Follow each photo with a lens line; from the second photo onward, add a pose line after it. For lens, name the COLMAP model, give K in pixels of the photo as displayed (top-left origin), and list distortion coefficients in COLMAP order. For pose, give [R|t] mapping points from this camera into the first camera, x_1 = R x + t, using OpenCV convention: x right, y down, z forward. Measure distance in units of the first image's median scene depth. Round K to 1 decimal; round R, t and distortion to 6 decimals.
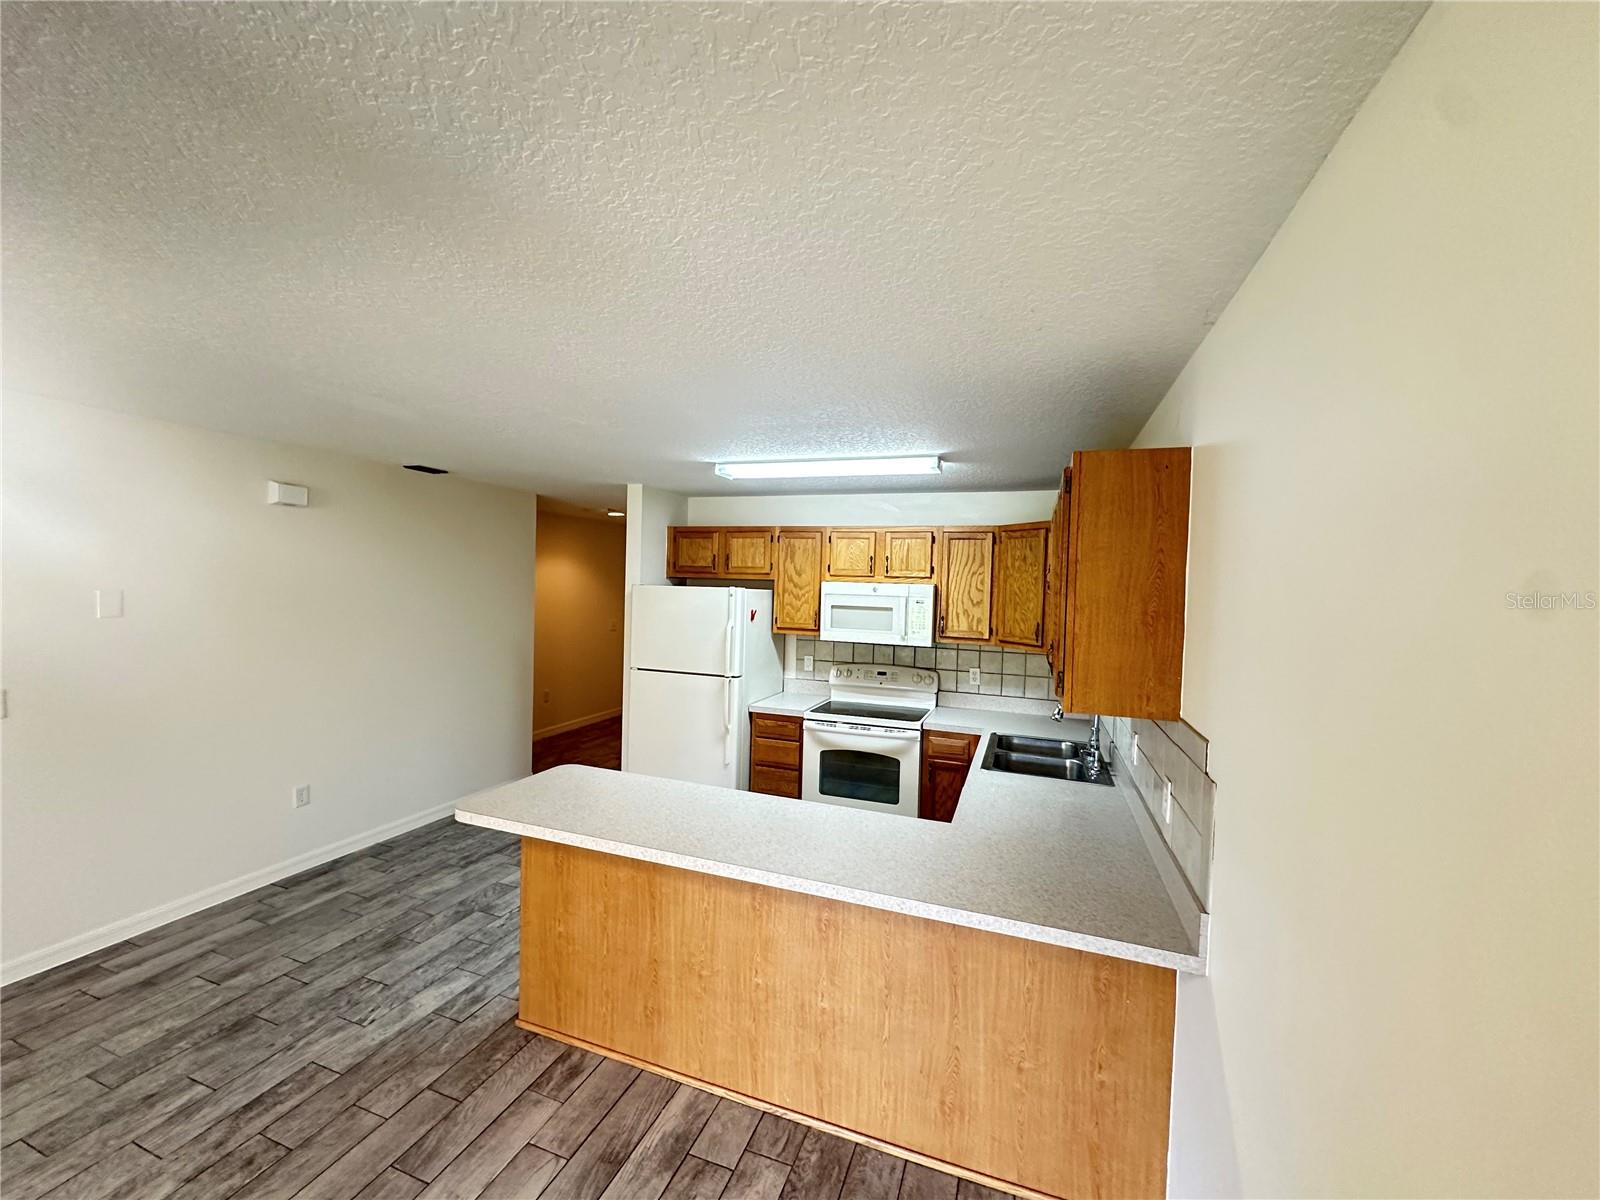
lens RADIAL K [[641.7, 0, 800.0], [0, 641.7, 600.0], [0, 0, 1]] dist [-0.001792, -0.000059]
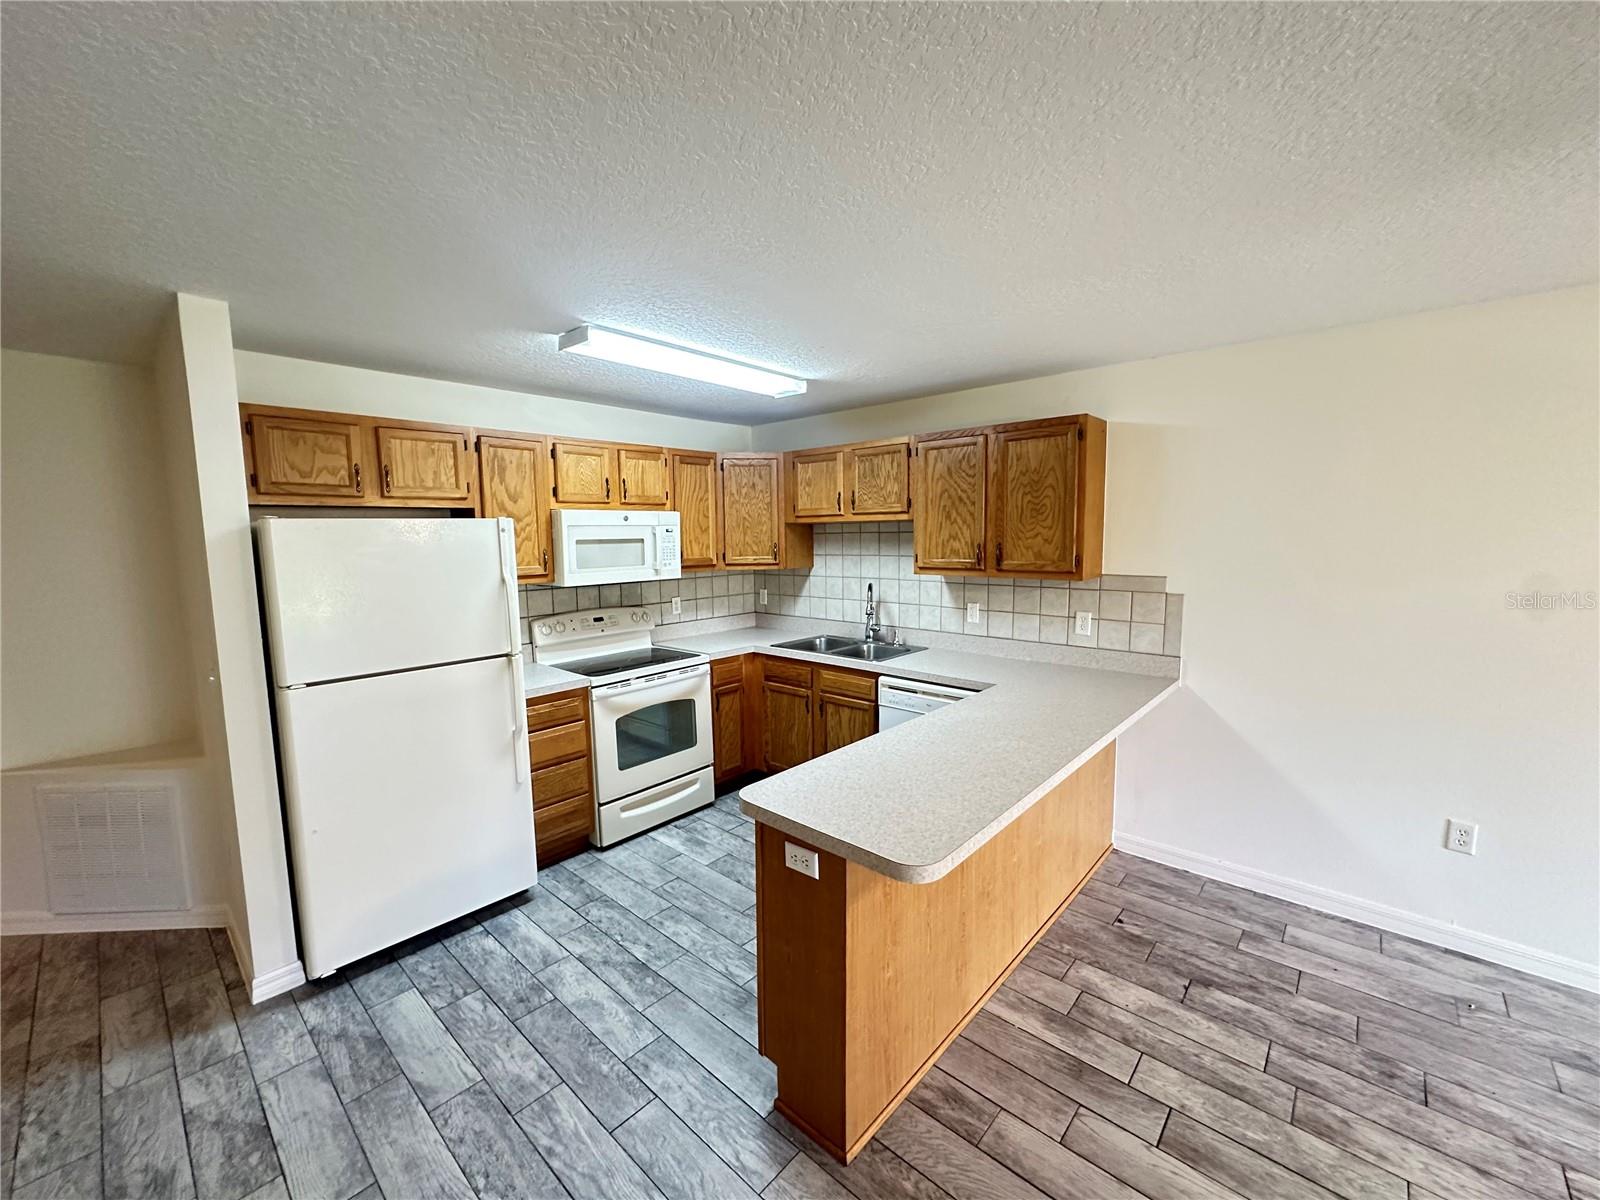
lens RADIAL K [[641.7, 0, 800.0], [0, 641.7, 600.0], [0, 0, 1]] dist [-0.001792, -0.000059]
pose [[0.374016, -0.133956, 0.917697, -0.592803], [0.047911, 0.990983, 0.125127, -0.004446], [-0.926184, -0.002832, 0.377061, 0.472585]]
